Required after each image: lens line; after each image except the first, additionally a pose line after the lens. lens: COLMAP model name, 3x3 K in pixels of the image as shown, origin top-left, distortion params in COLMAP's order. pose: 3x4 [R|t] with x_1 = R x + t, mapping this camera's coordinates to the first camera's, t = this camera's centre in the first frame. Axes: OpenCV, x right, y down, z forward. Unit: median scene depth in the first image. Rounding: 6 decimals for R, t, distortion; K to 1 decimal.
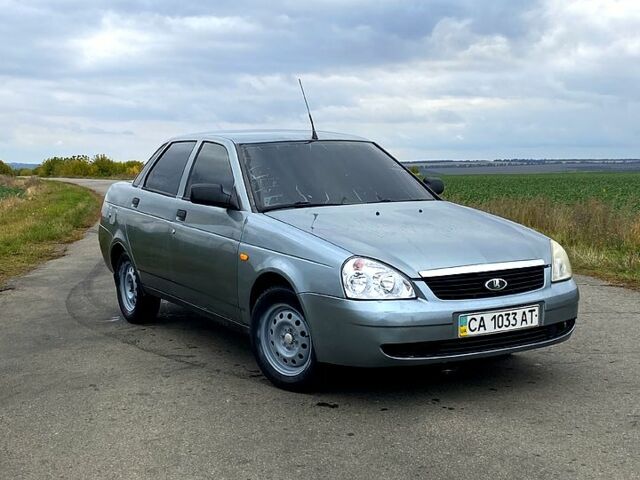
lens RADIAL K [[1237.7, 0, 320.1], [0, 1237.7, 265.2], [0, 0, 1]] dist [0.078114, -0.004081]
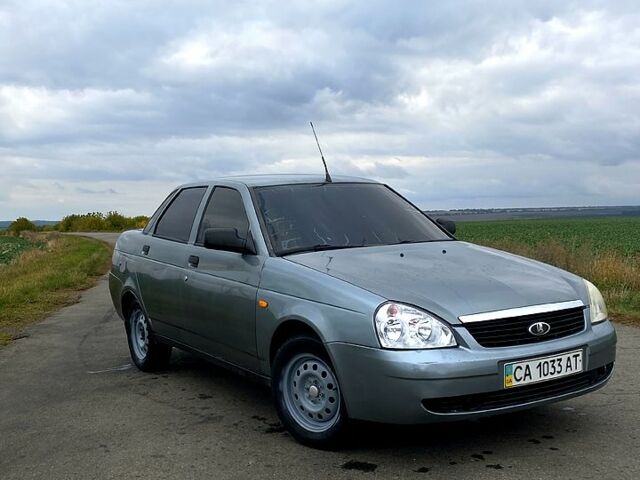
lens RADIAL K [[989.4, 0, 319.6], [0, 989.4, 224.8], [0, 0, 1]] dist [0.021950, -0.091898]
pose [[0.999340, -0.019963, 0.030356, -0.038711], [0.022216, 0.996874, -0.075817, -0.008375], [-0.028748, 0.076442, 0.996660, 0.234100]]
